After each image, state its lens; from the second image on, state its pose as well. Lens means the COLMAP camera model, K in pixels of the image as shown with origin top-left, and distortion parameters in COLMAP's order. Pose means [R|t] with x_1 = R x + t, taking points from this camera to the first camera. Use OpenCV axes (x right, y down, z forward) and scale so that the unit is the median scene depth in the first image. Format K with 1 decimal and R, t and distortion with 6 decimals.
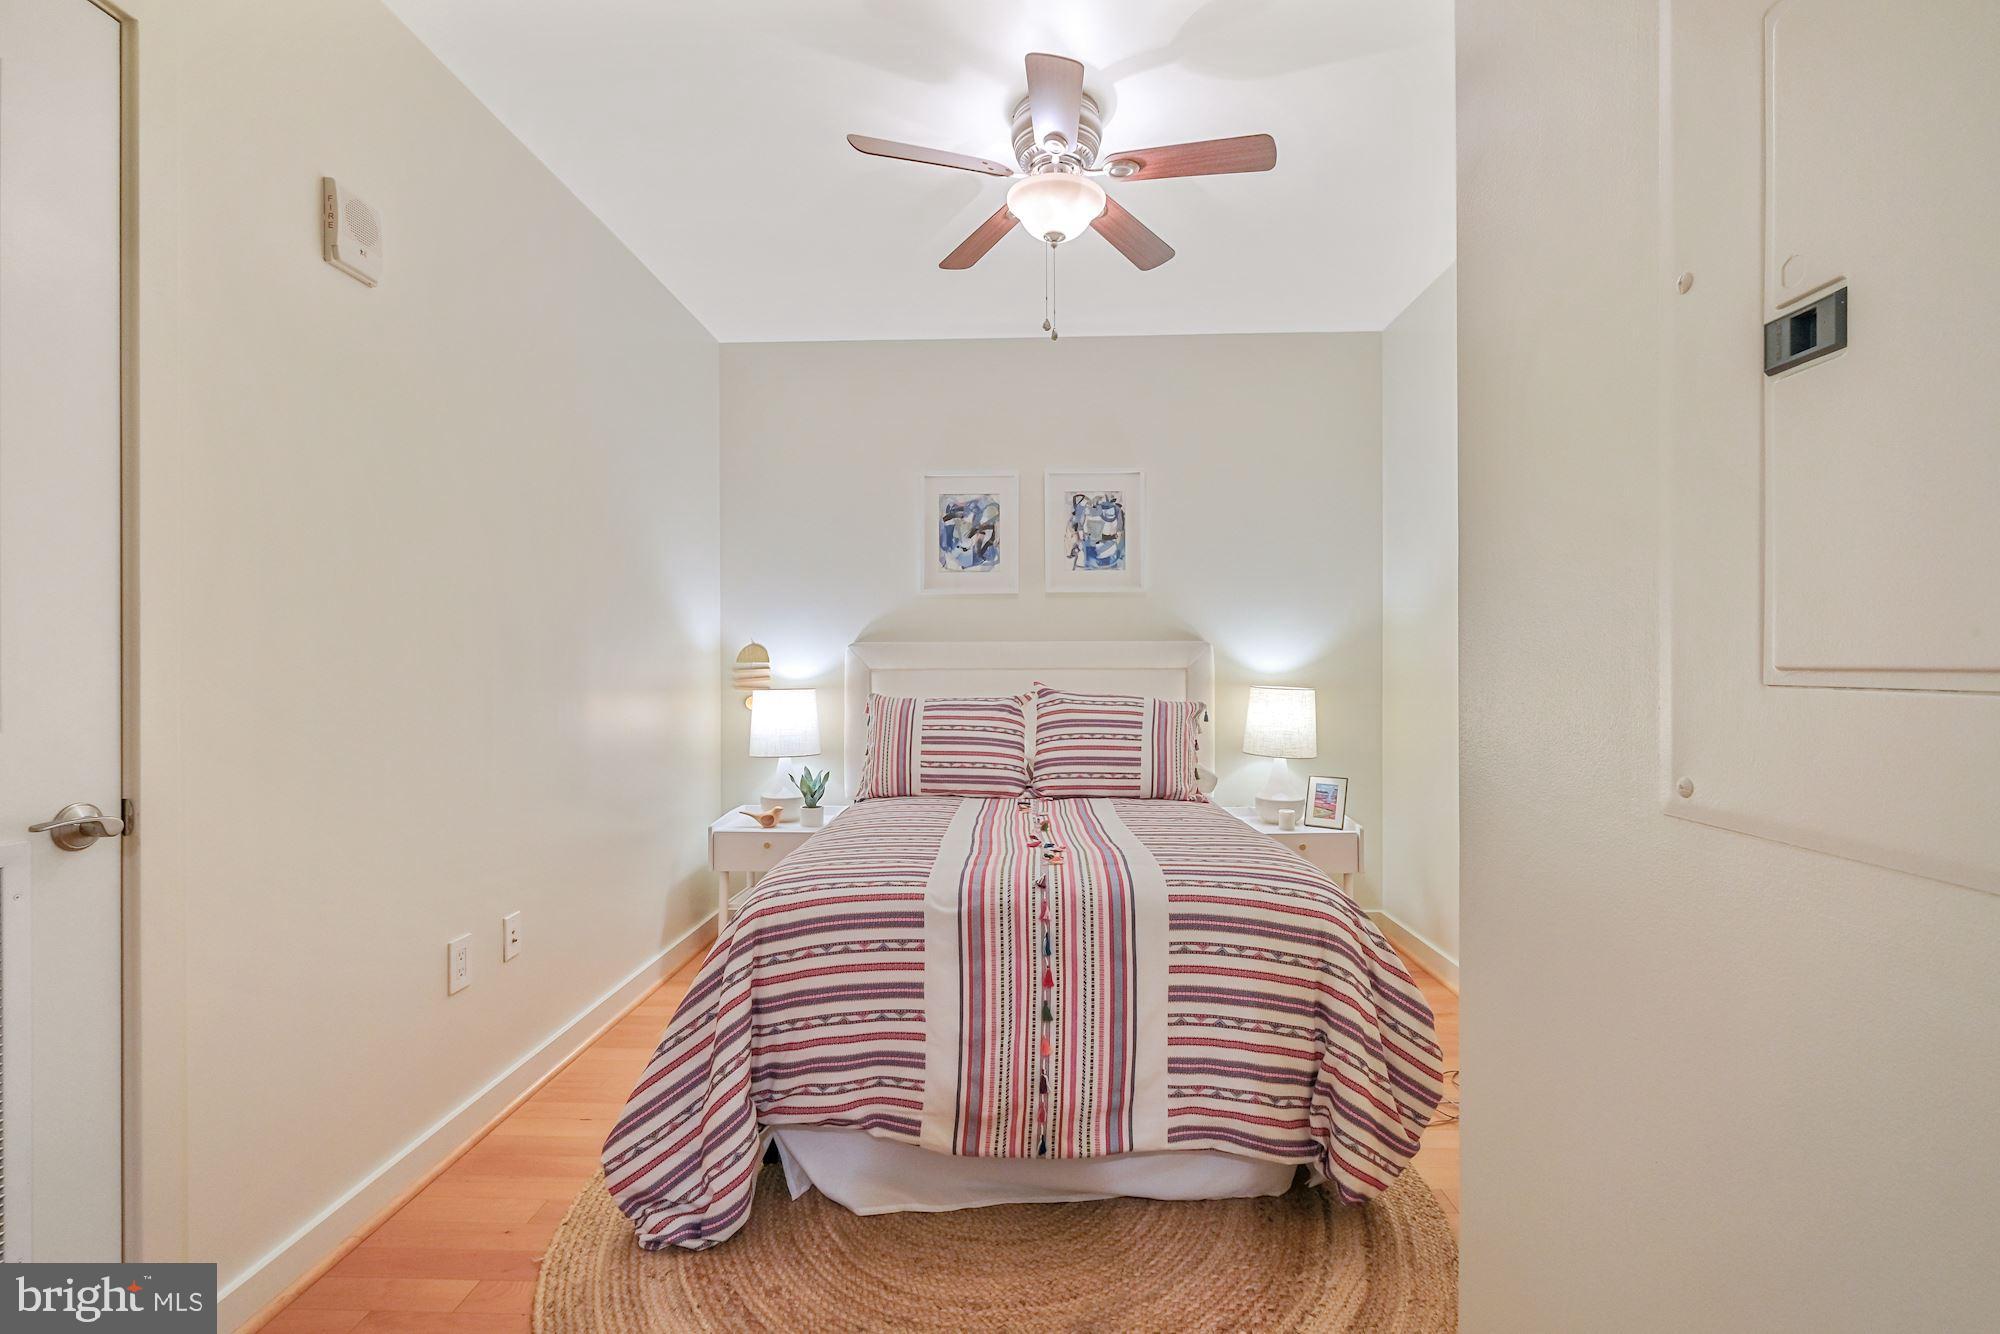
lens RADIAL K [[877.6, 0, 1013.0], [0, 877.6, 663.3], [0, 0, 1]] dist [-0.001795, -0.000417]
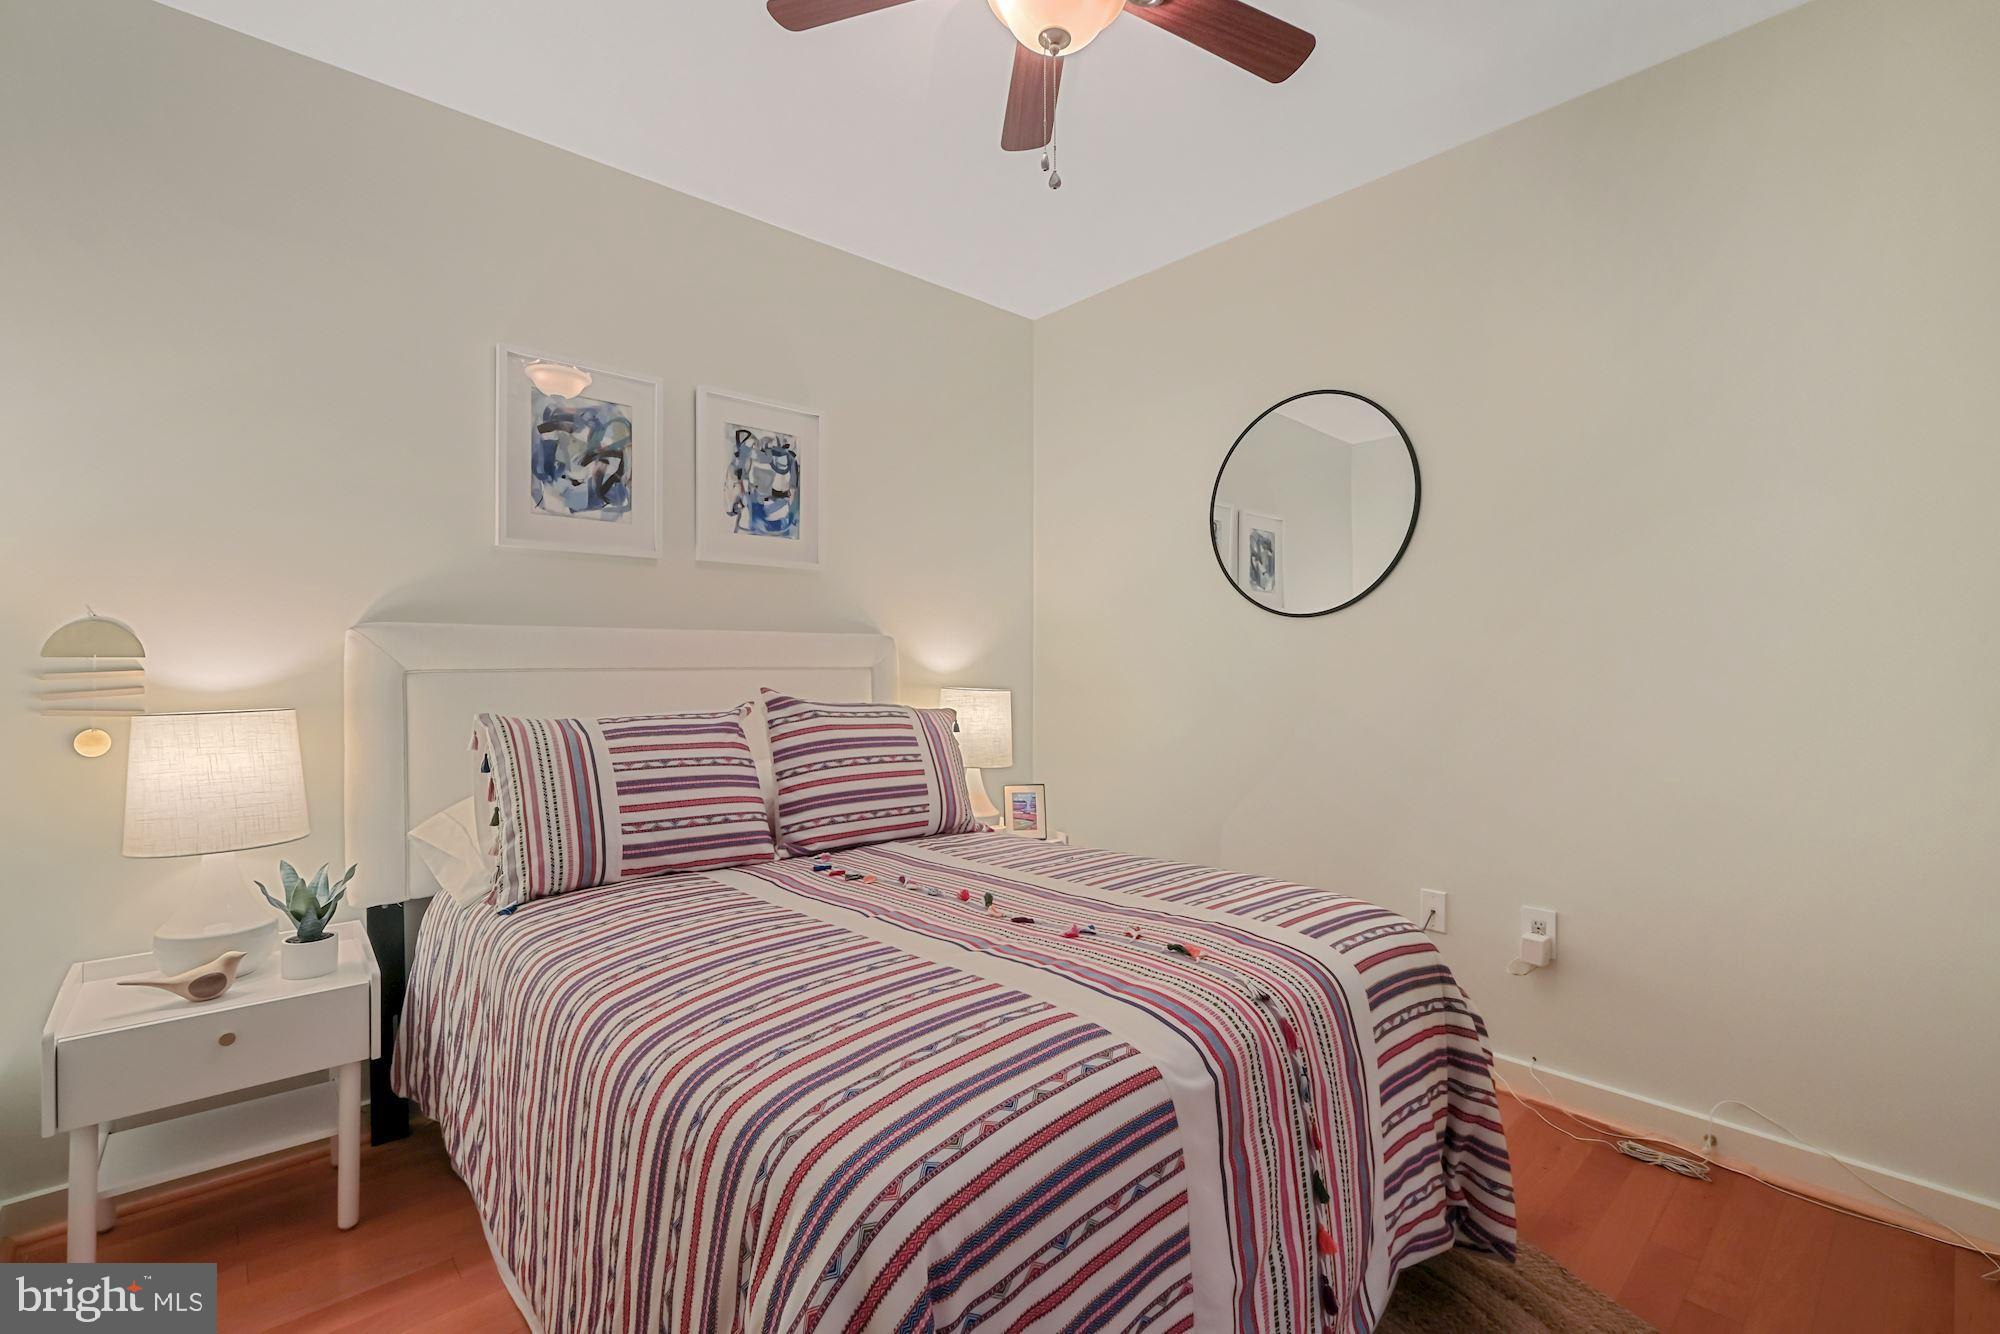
lens RADIAL K [[877.6, 0, 1009.5], [0, 877.6, 667.0], [0, 0, 1]] dist [-0.001795, -0.000417]
pose [[0.716408, -0.001673, 0.697679, -0.278608], [-0.002436, 0.999985, 0.004899, 0.000788], [-0.697677, -0.005209, 0.716393, 0.325597]]
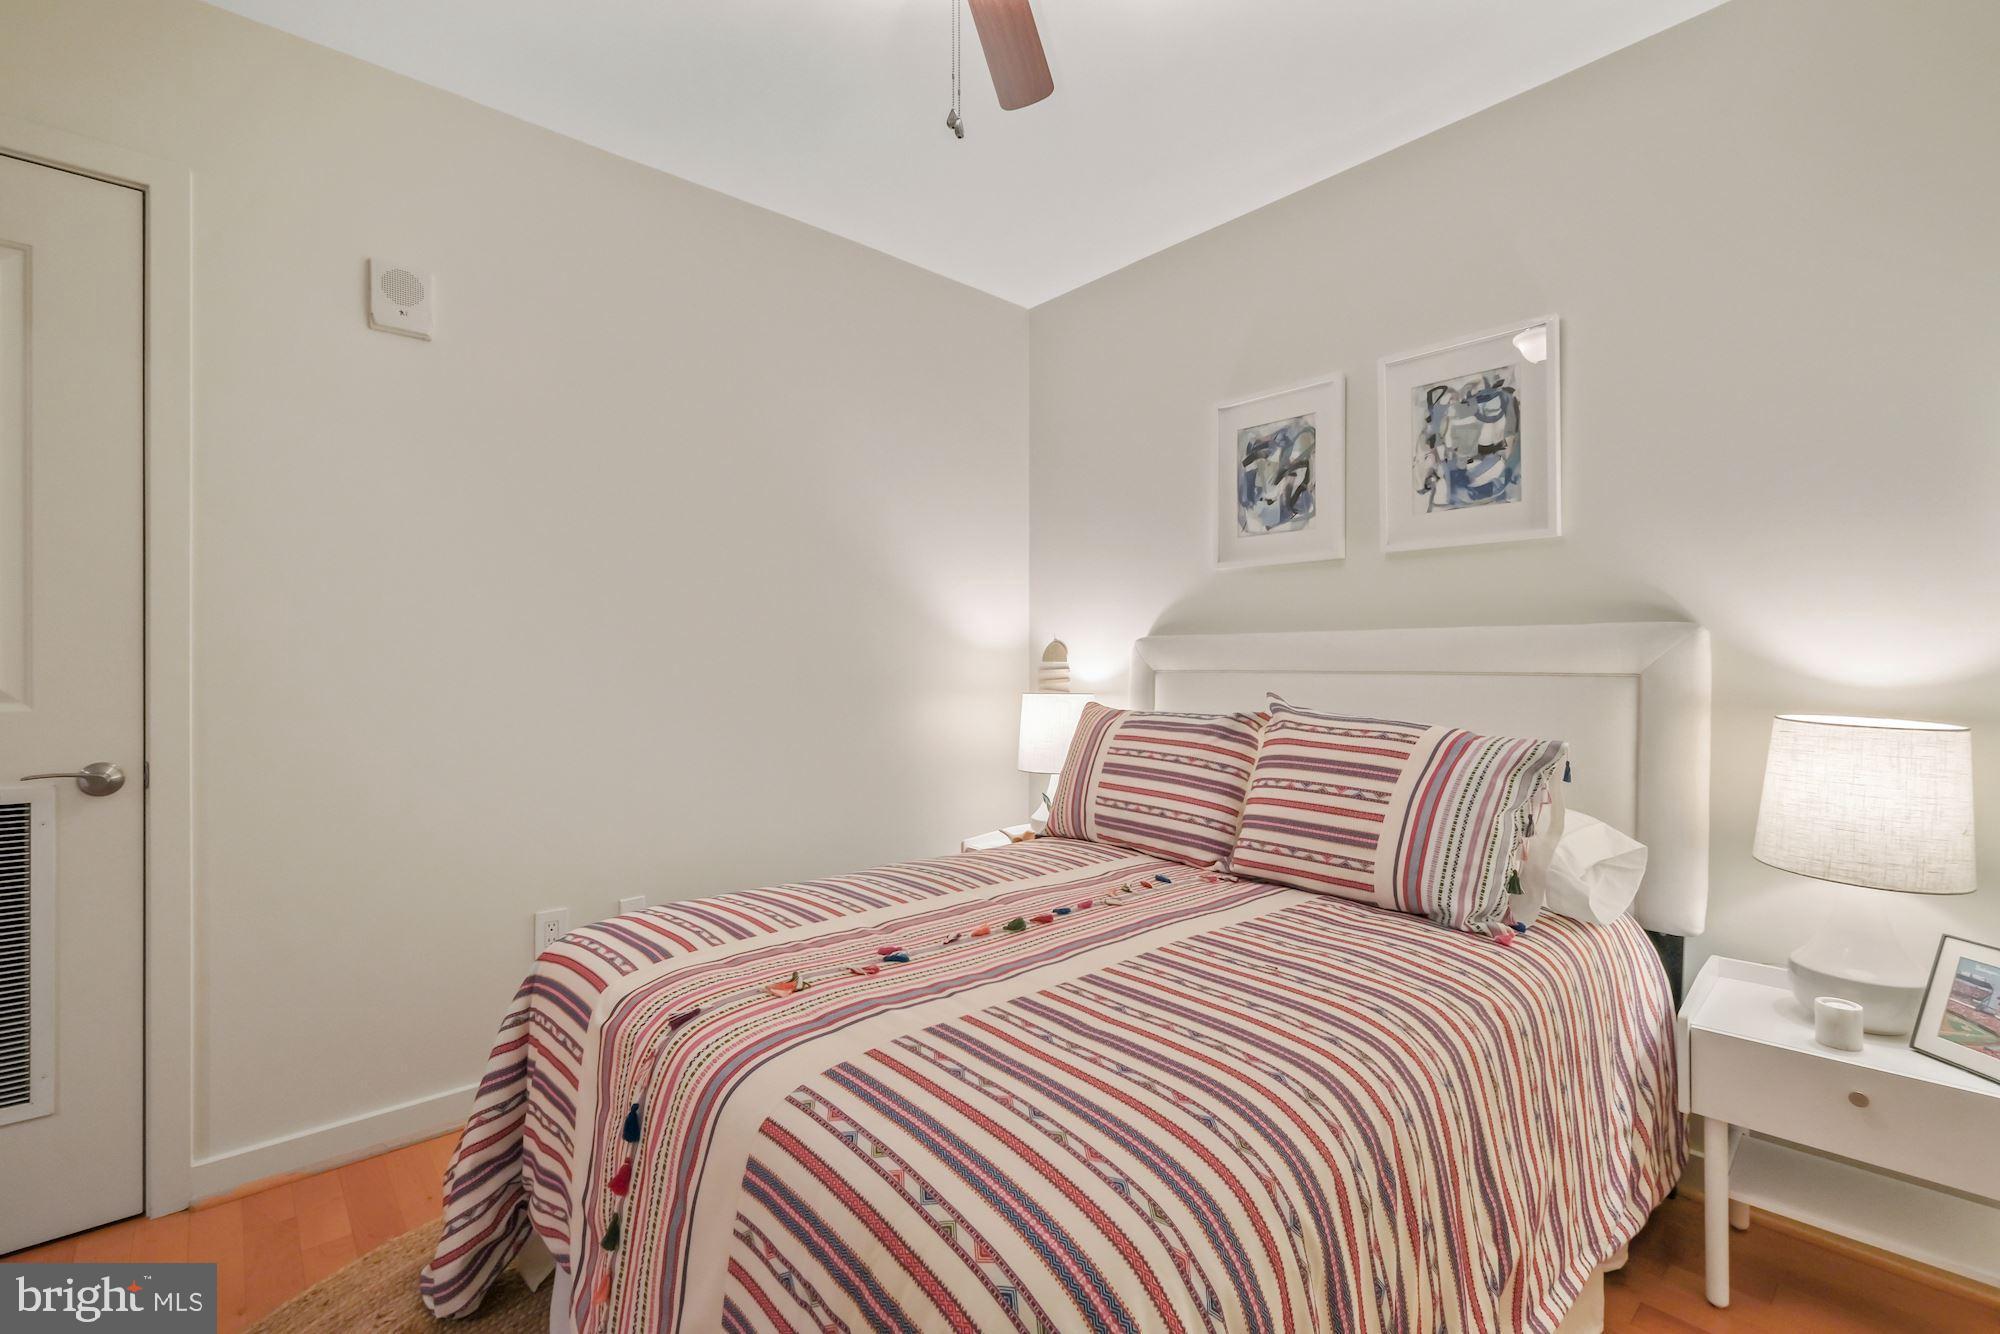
lens RADIAL K [[877.6, 0, 1004.4], [0, 877.6, 666.4], [0, 0, 1]] dist [-0.001795, -0.000417]
pose [[0.686619, 0.005681, -0.726996, 0.316137], [-0.002029, 0.999981, 0.005898, -0.001395], [0.727015, -0.002574, 0.686617, 0.367075]]
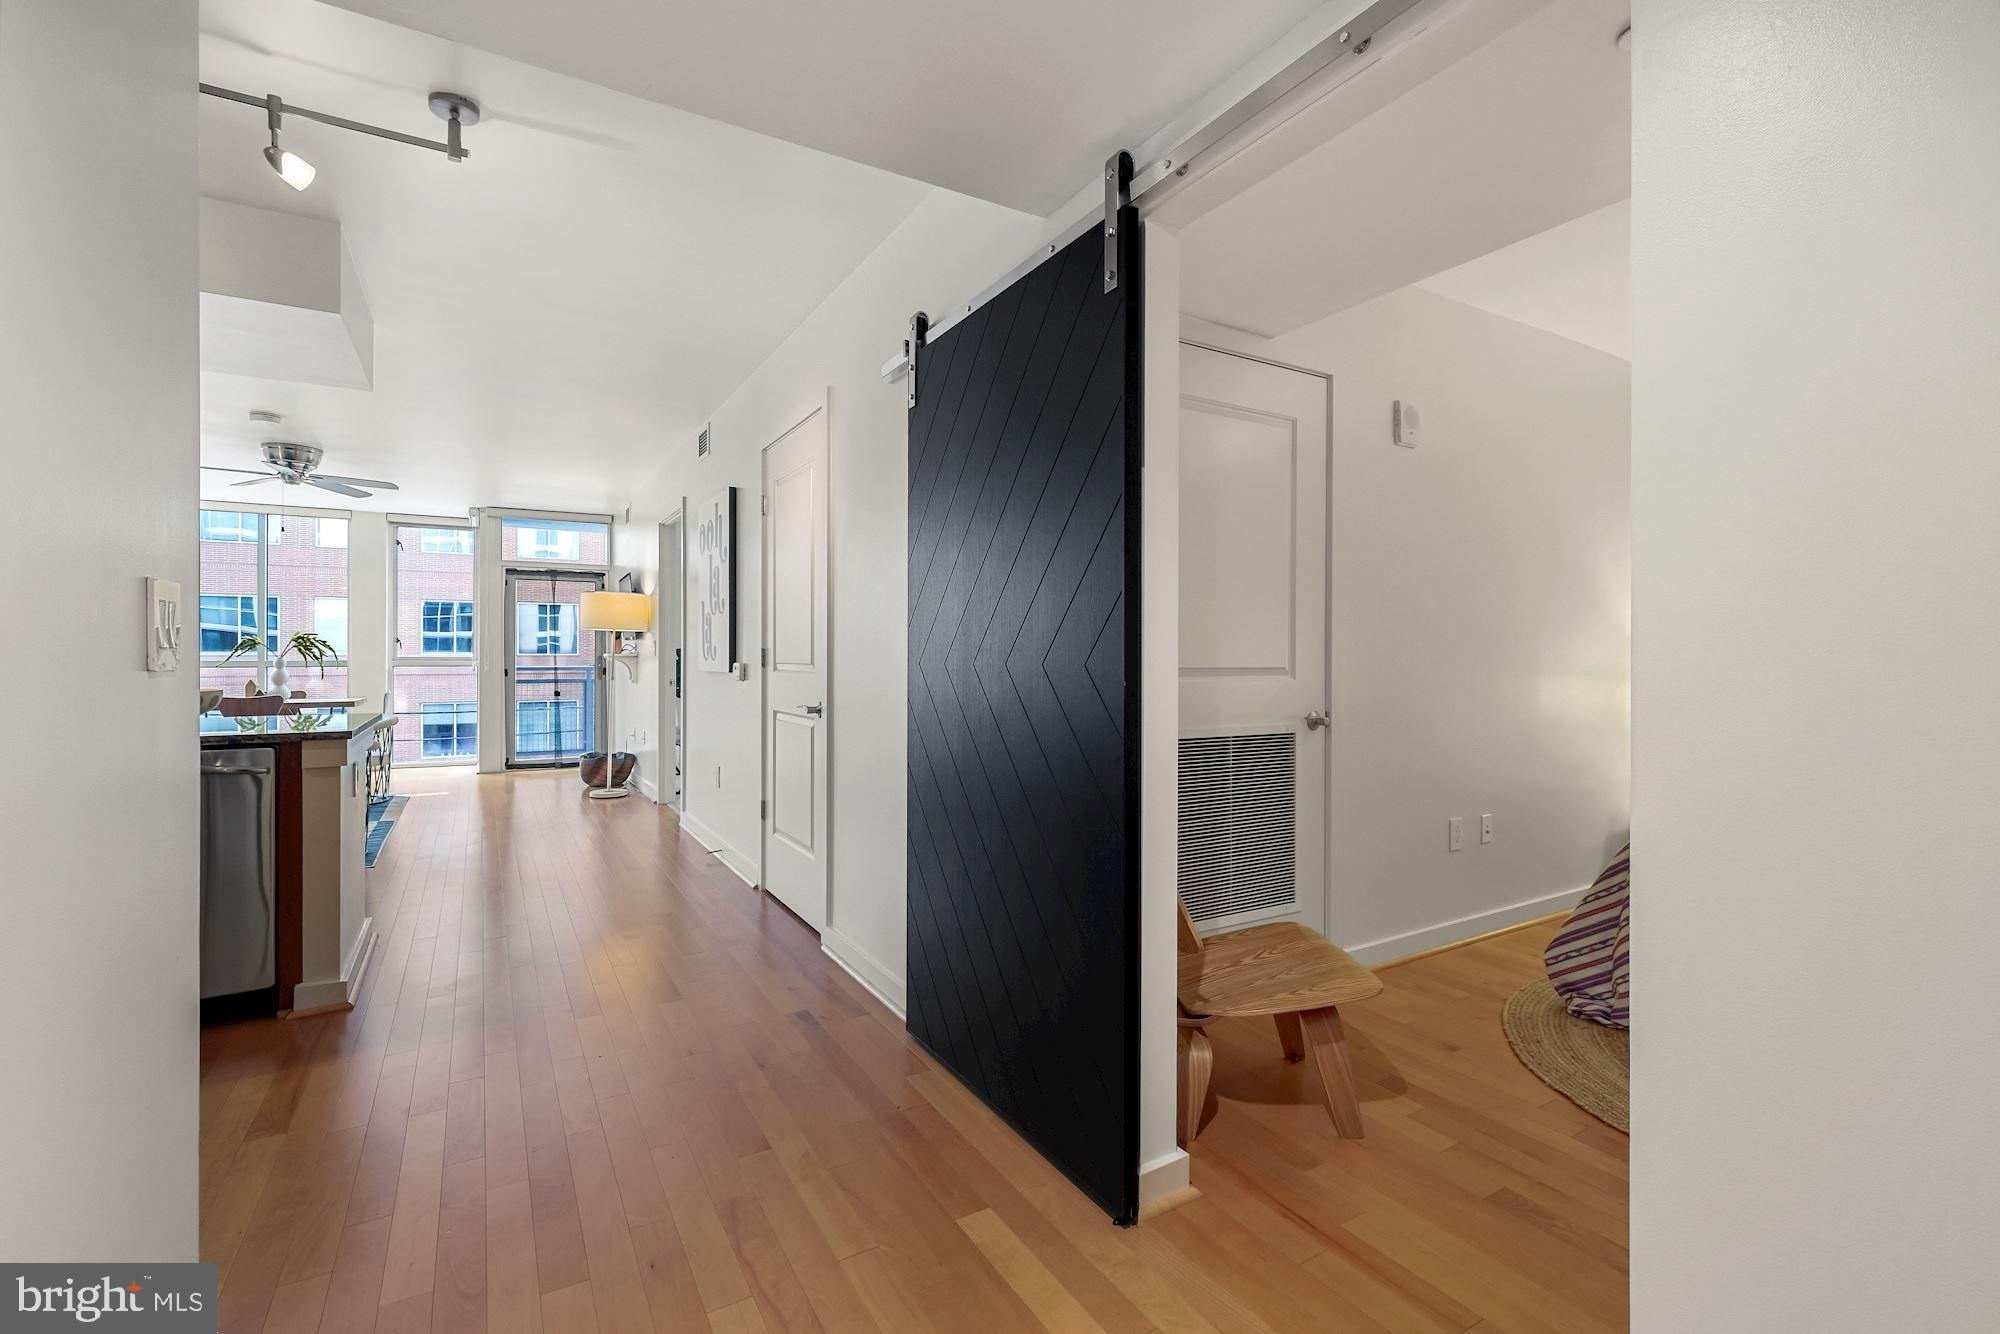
lens RADIAL K [[877.6, 0, 1008.2], [0, 877.6, 659.7], [0, 0, 1]] dist [-0.001795, -0.000417]
pose [[0.540079, 0.005386, -0.841597, 0.173435], [-0.002808, 0.999985, 0.004597, 0.003328], [0.841610, -0.000119, 0.540086, -0.344557]]
